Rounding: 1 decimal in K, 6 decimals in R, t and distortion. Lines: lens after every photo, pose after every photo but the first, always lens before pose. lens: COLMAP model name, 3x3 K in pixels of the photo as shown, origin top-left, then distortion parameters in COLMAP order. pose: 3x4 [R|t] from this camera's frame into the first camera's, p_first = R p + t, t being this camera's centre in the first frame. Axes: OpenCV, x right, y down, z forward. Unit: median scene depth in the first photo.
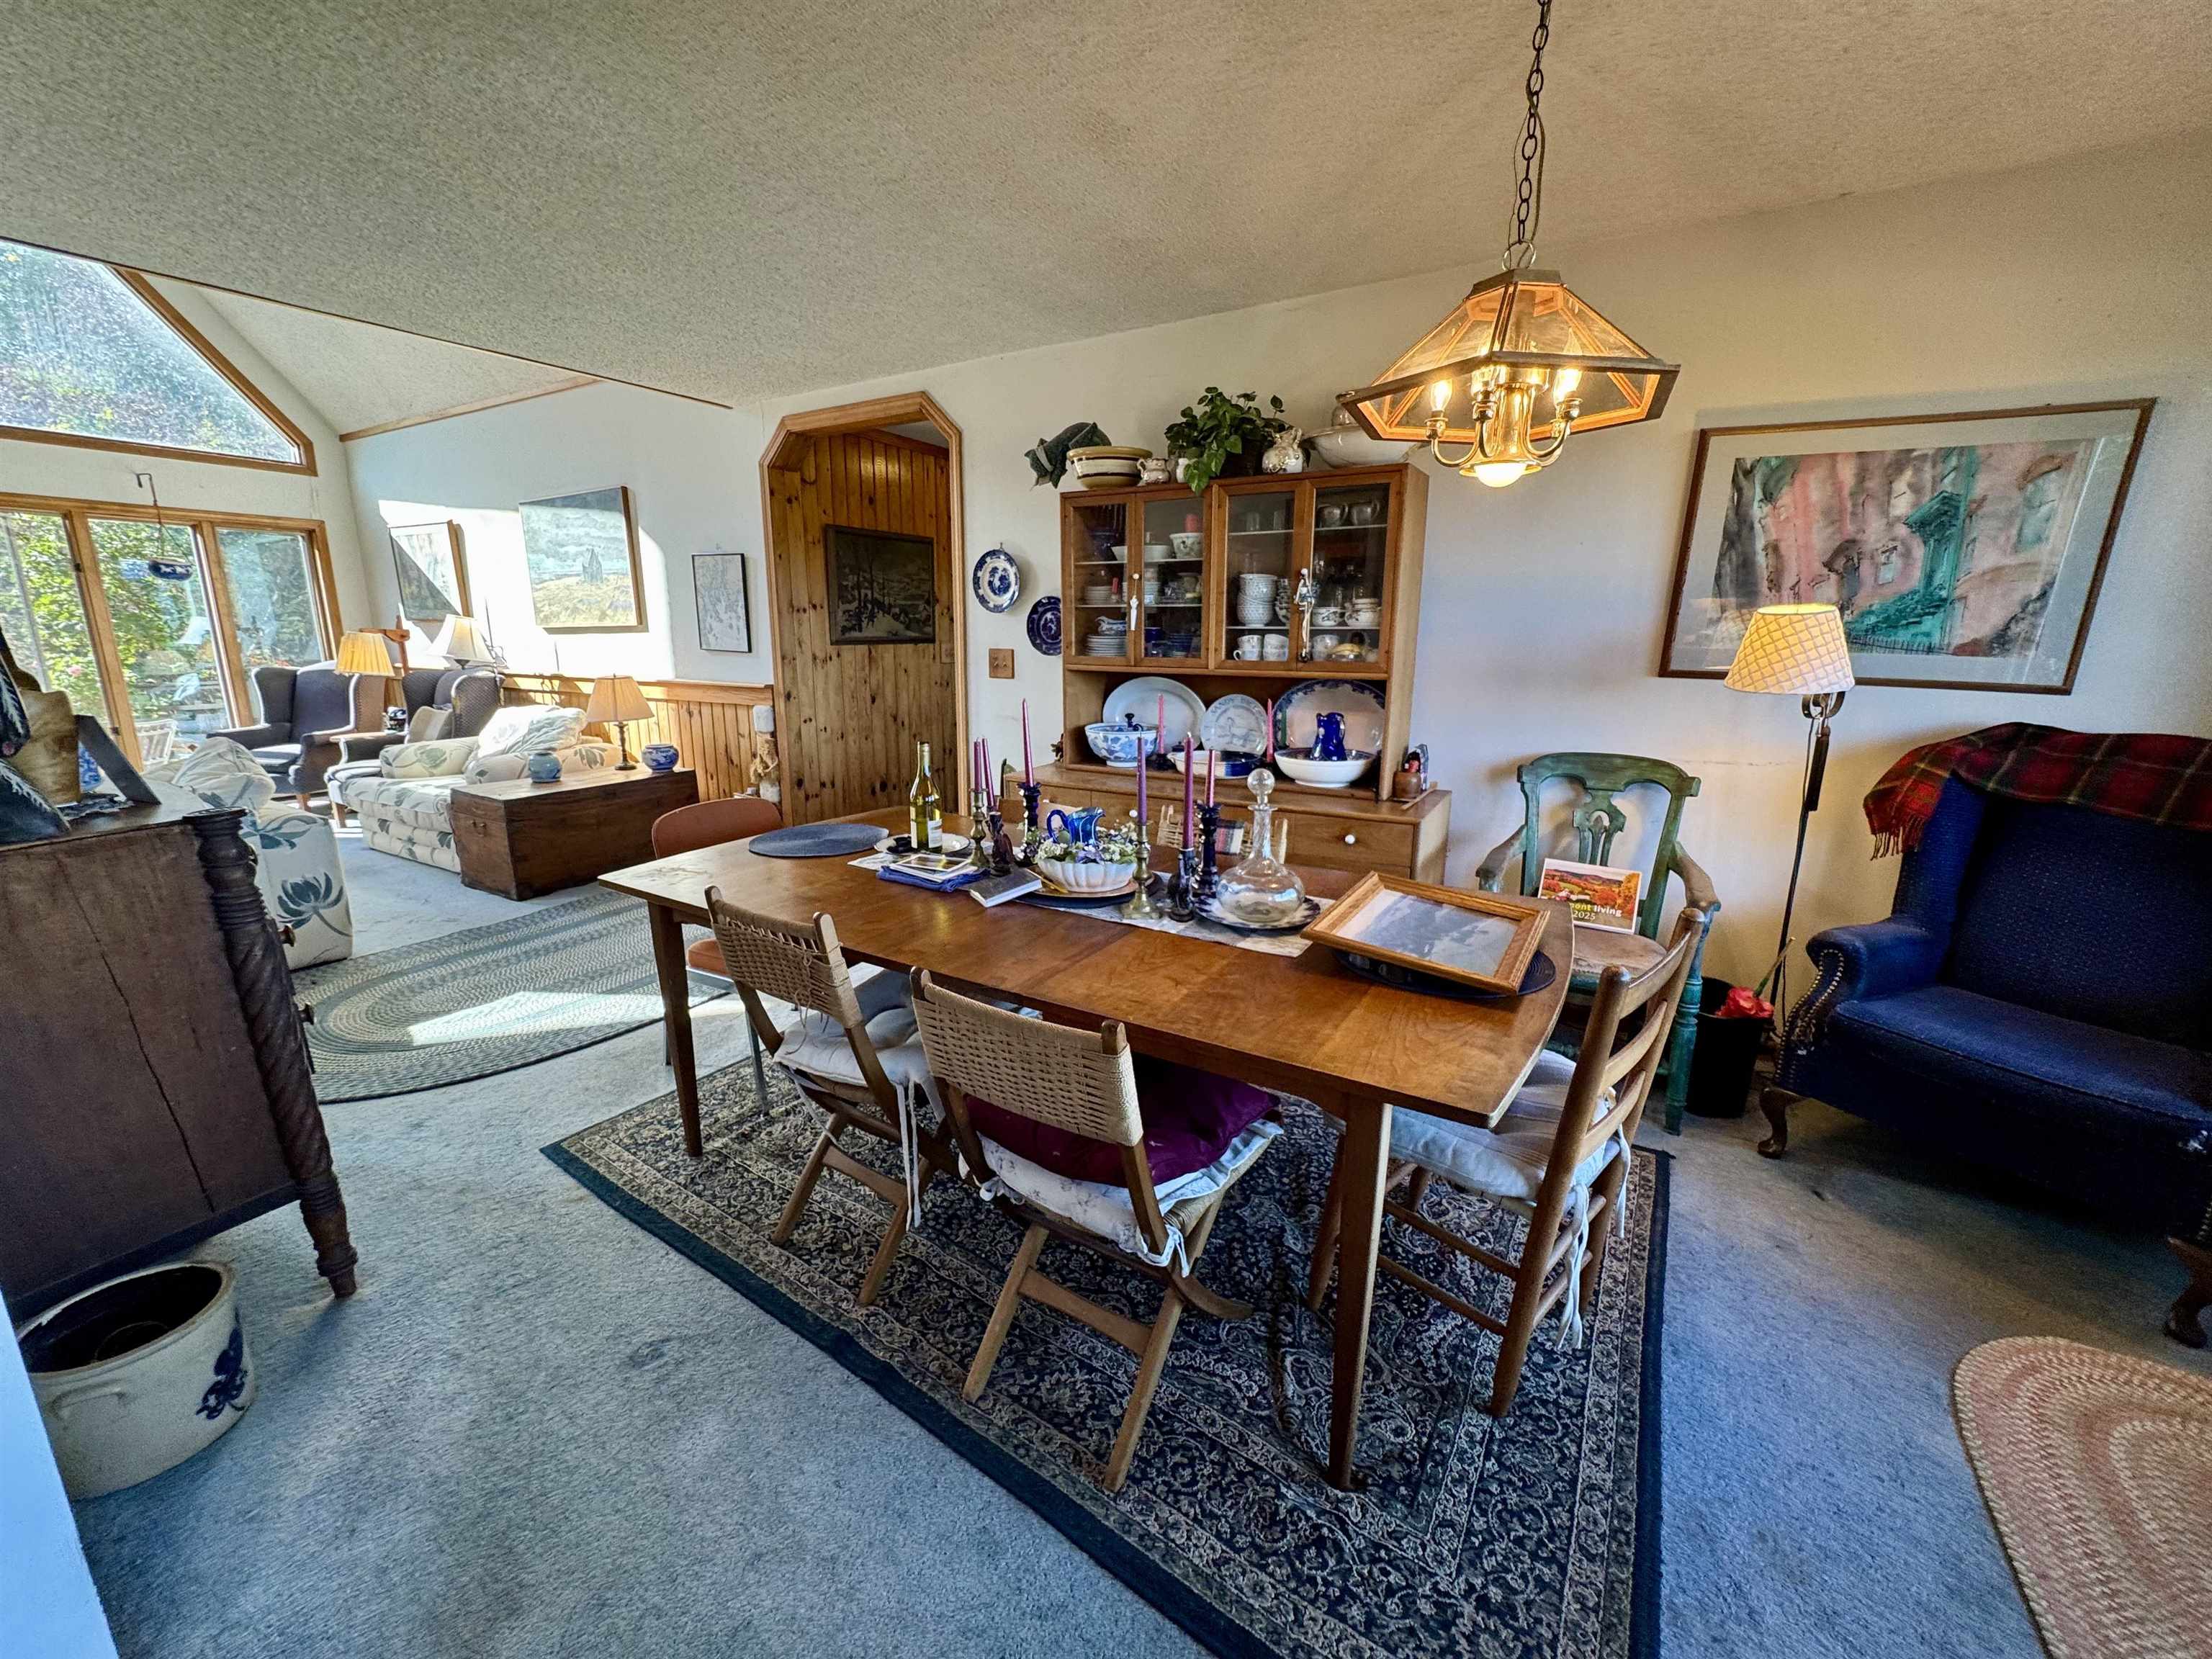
lens RADIAL K [[878.3, 0, 1112.6], [0, 878.3, 829.0], [0, 0, 1]] dist [-0.002905, 0.000539]
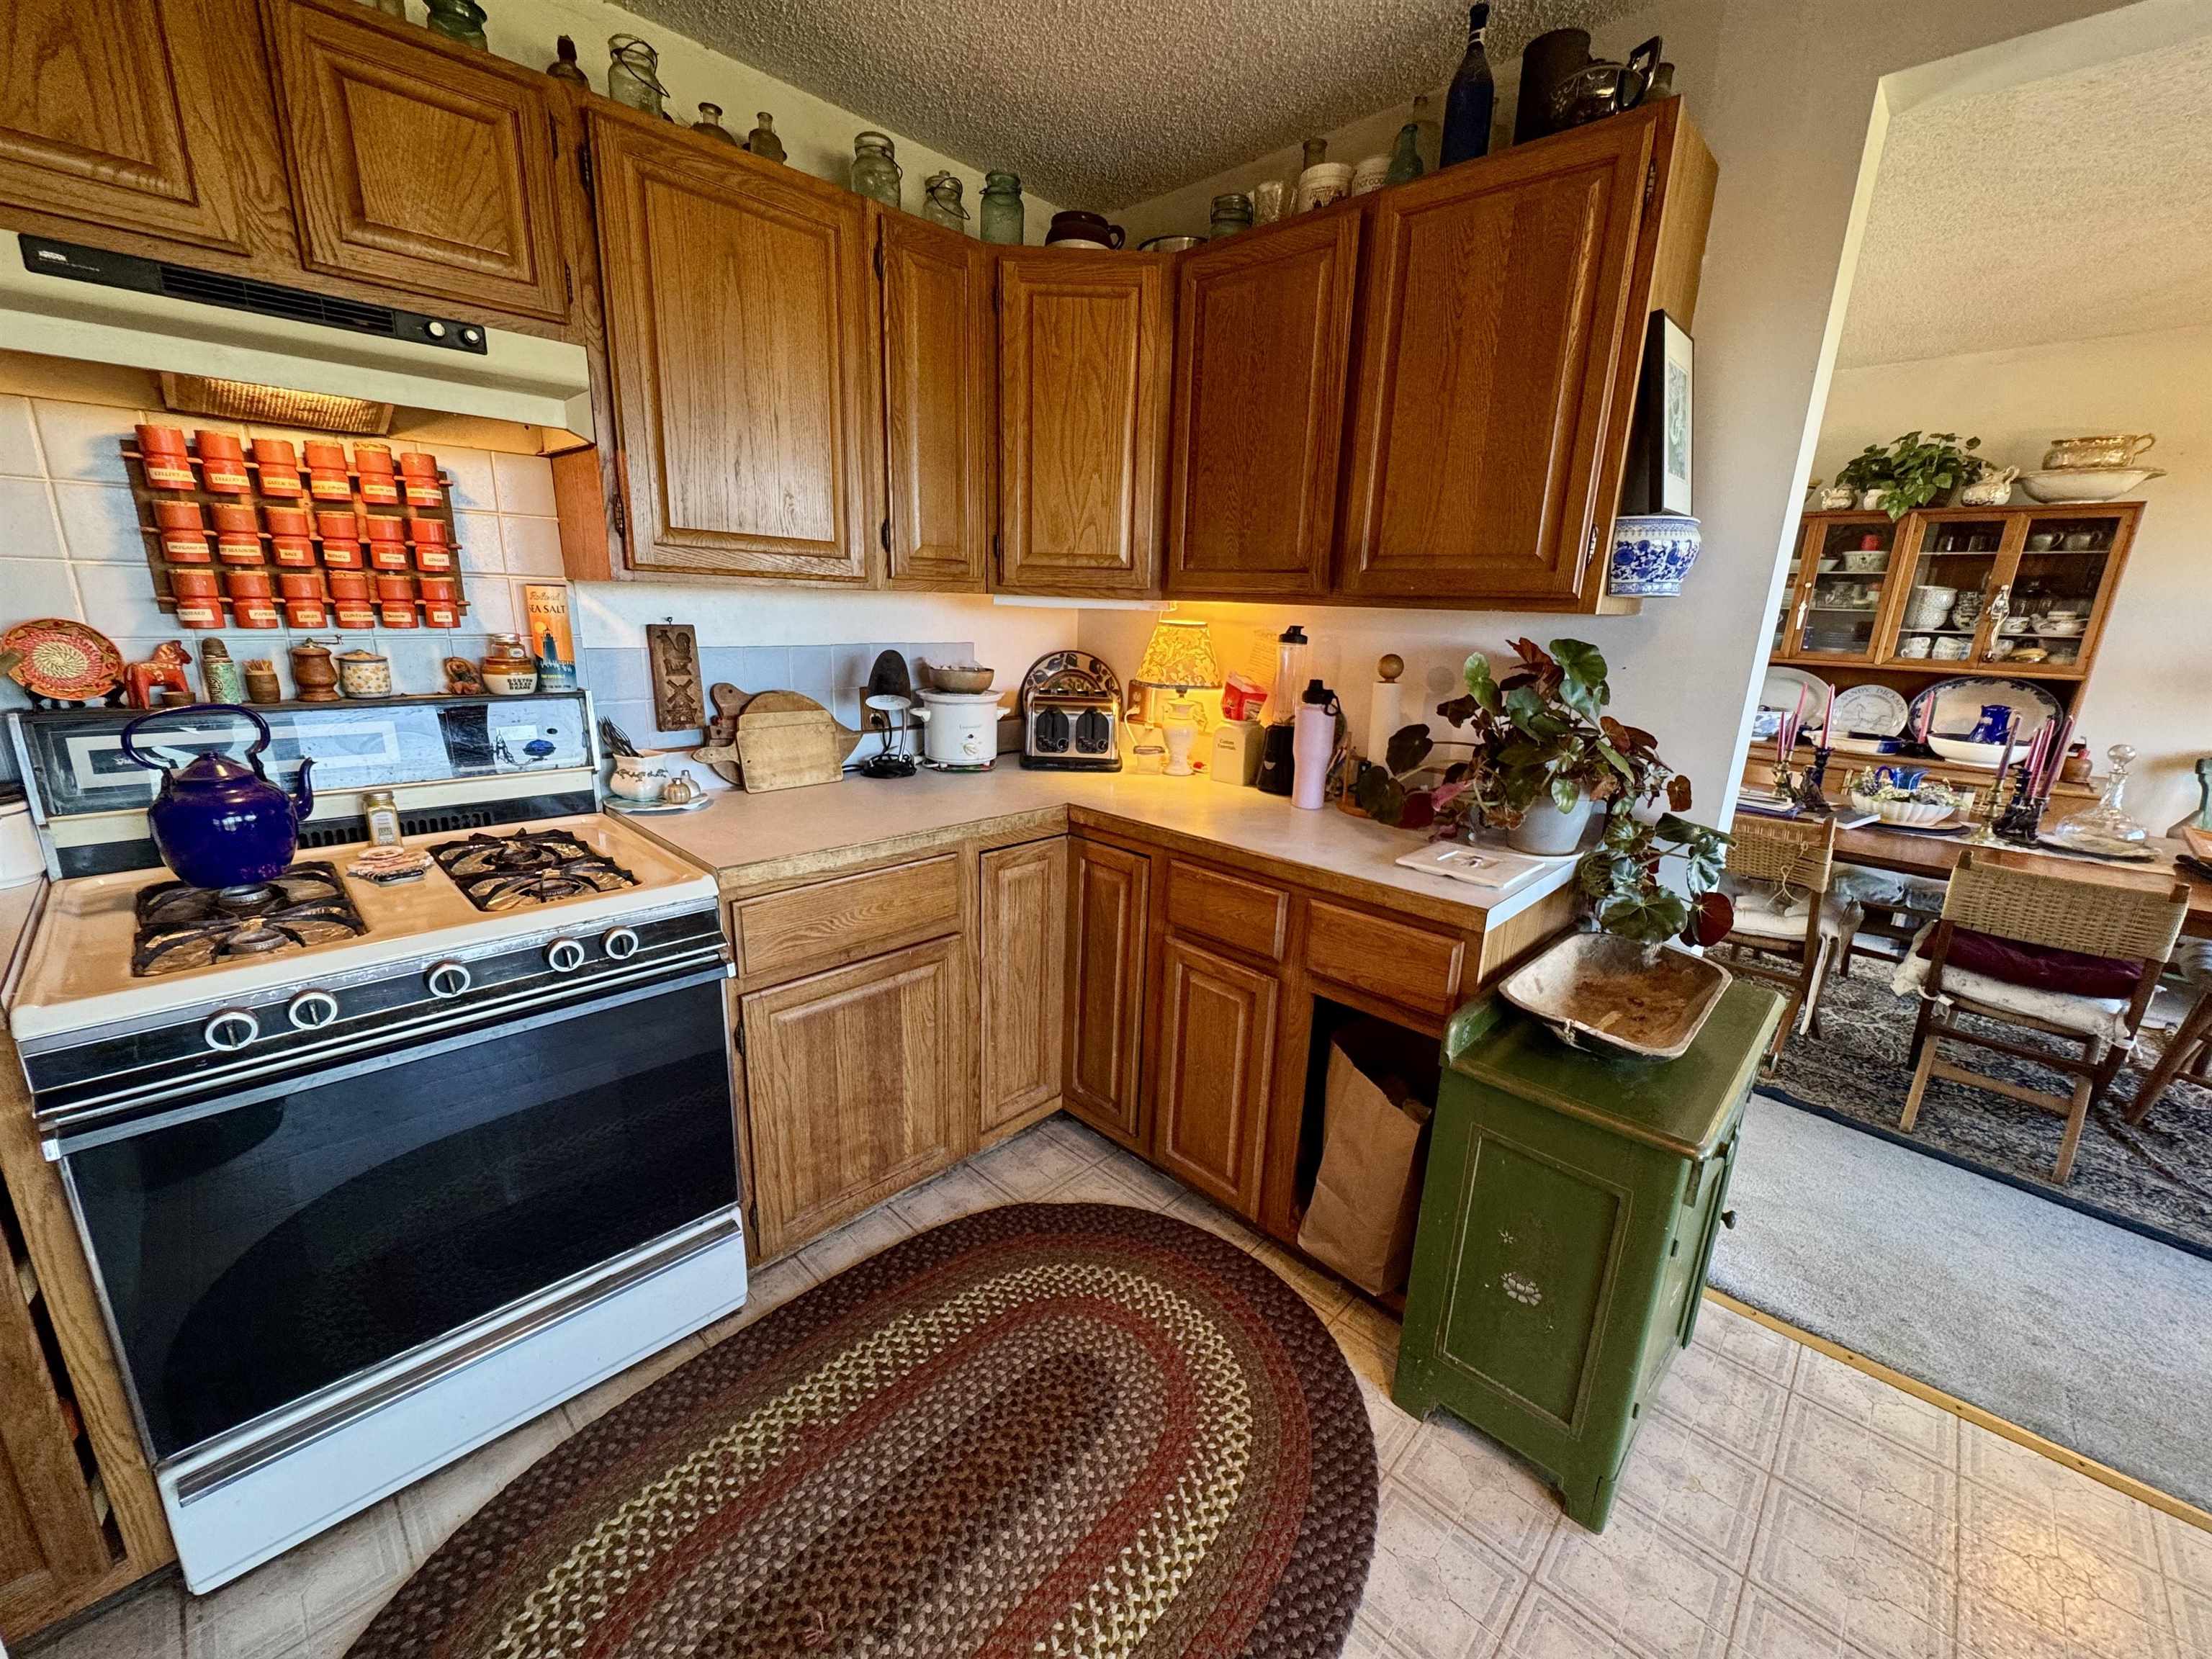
lens RADIAL K [[878.3, 0, 1102.5], [0, 878.3, 829.0], [0, 0, 1]] dist [-0.002905, 0.000539]
pose [[0.971180, 0.084915, -0.222707, -0.655547], [-0.077081, 0.996069, 0.043650, 0.077966], [0.225539, -0.025226, 0.973908, -0.443404]]
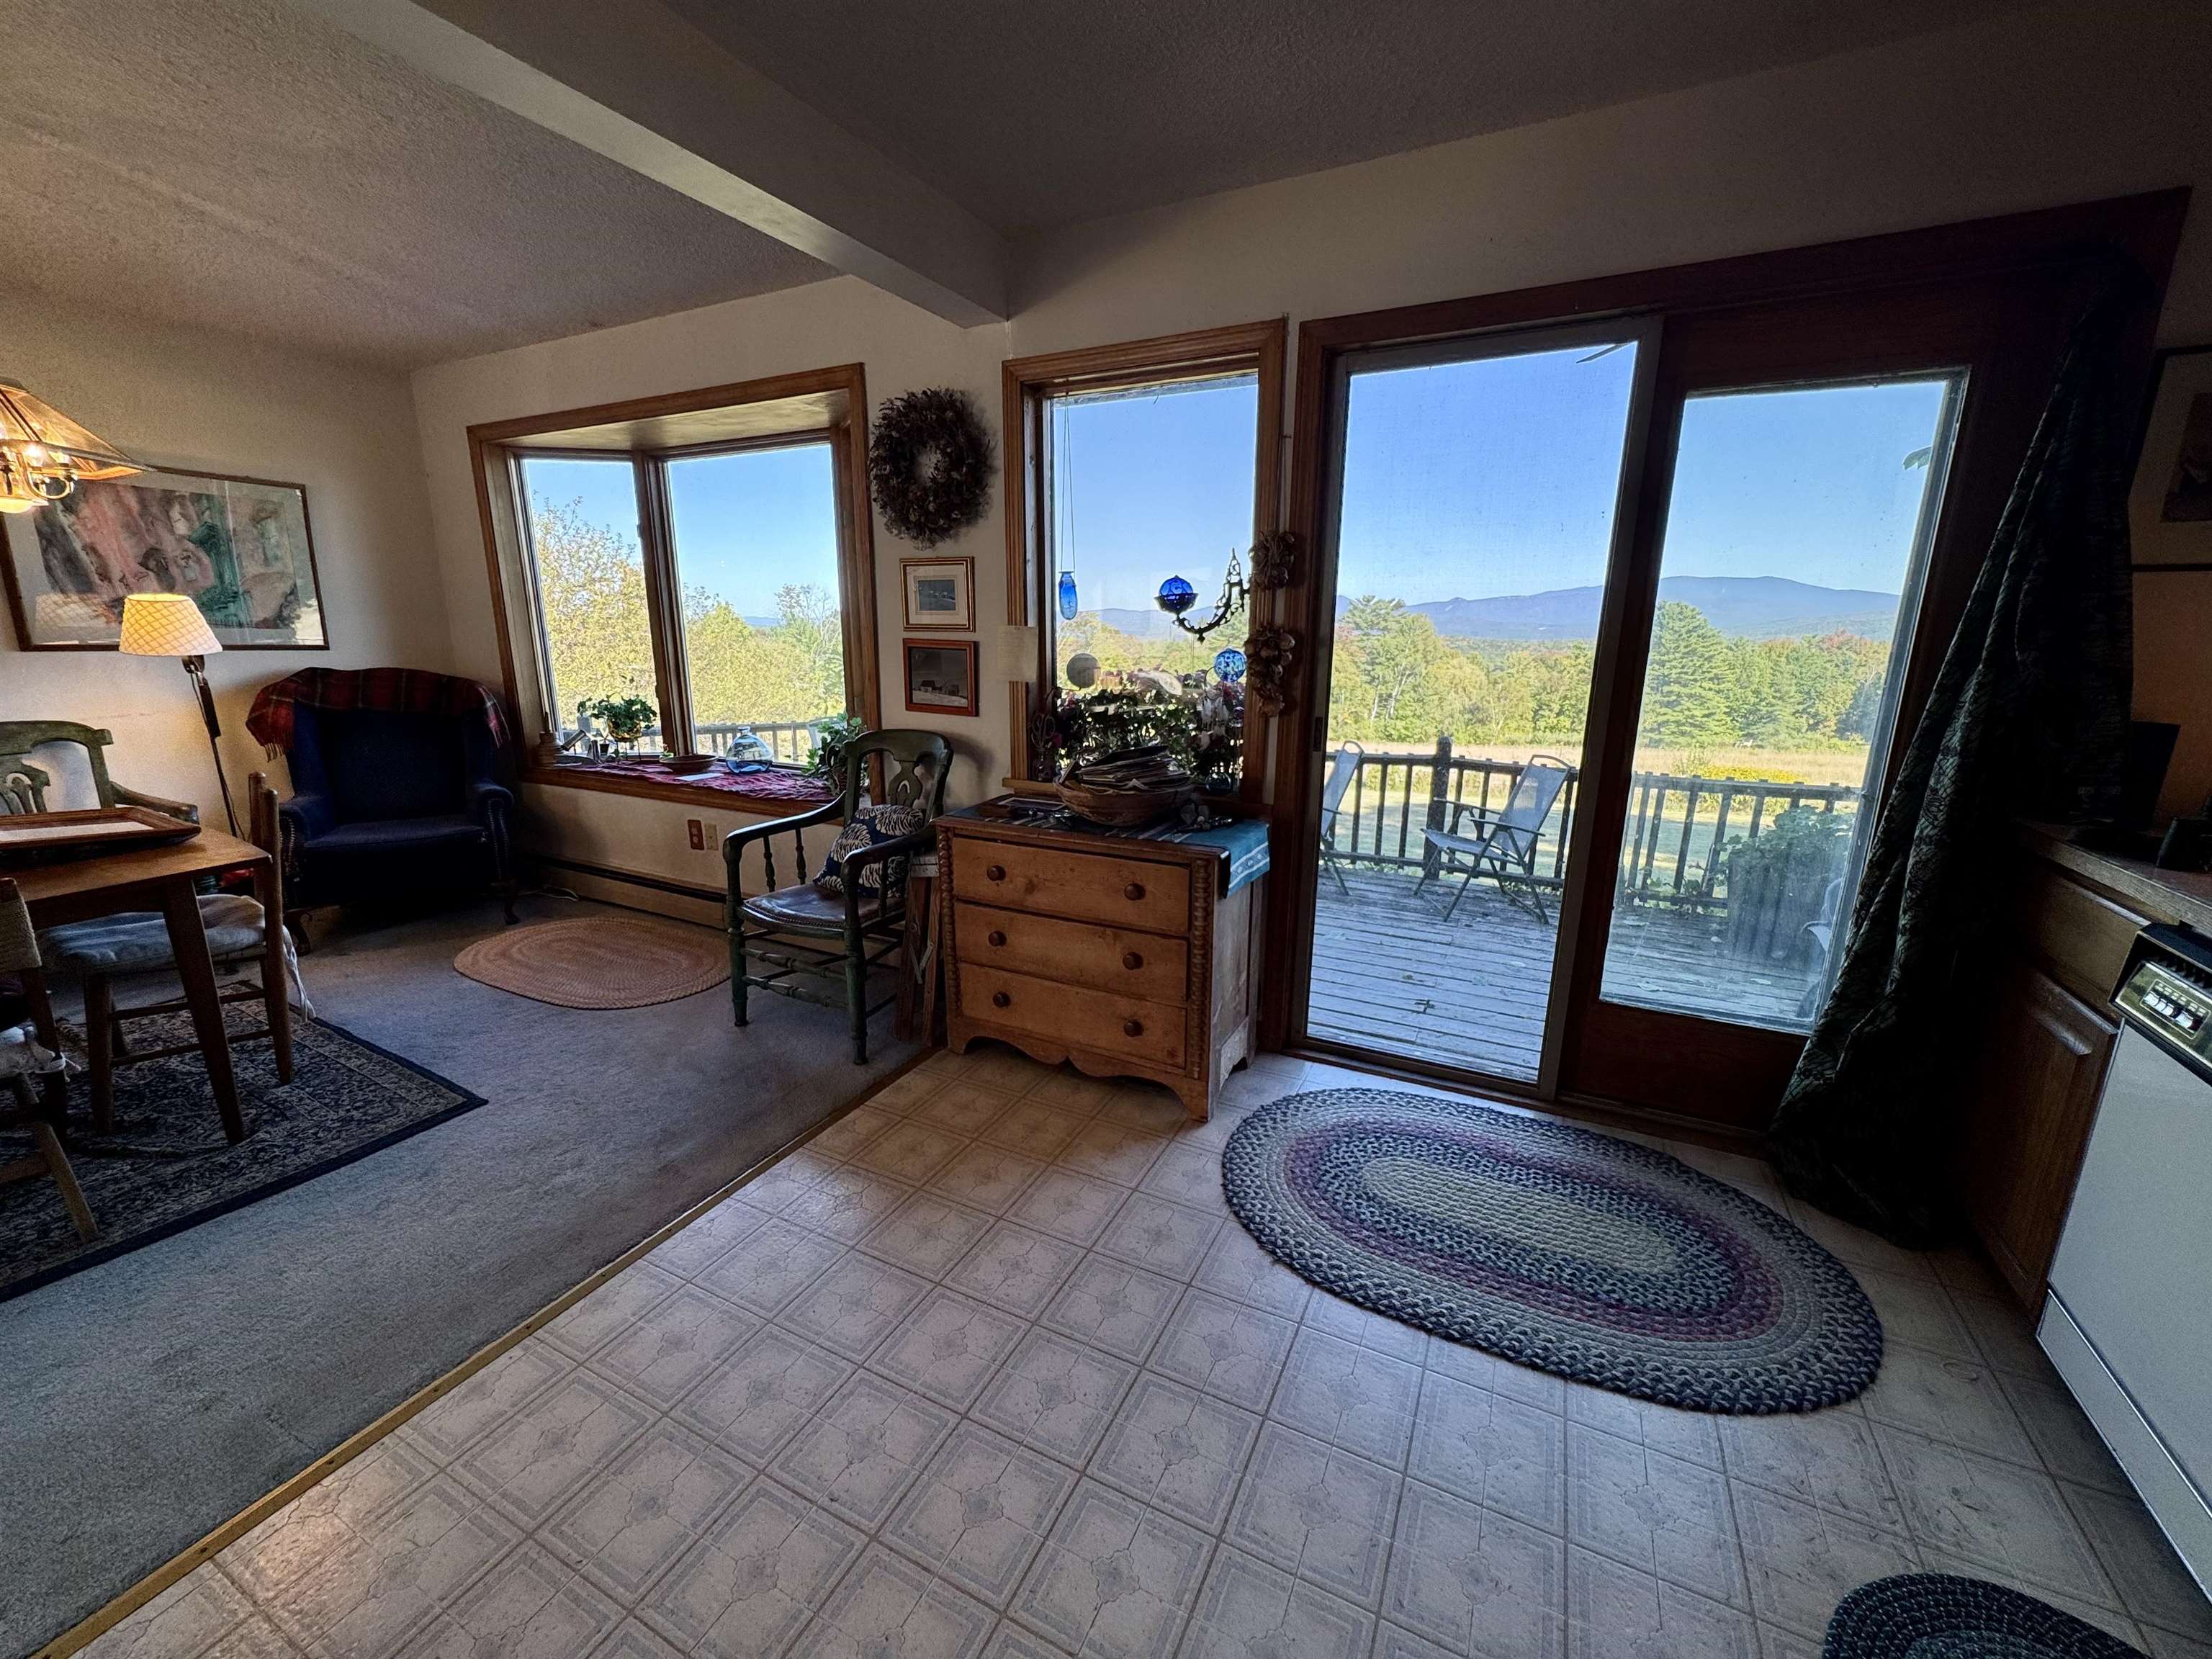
lens RADIAL K [[878.3, 0, 1105.3], [0, 878.3, 831.6], [0, 0, 1]] dist [-0.002905, 0.000539]
pose [[-0.062726, -0.236669, 0.969563, -0.592991], [0.215921, 0.945250, 0.244703, 0.072485], [-0.974394, 0.224698, -0.008190, -0.312115]]
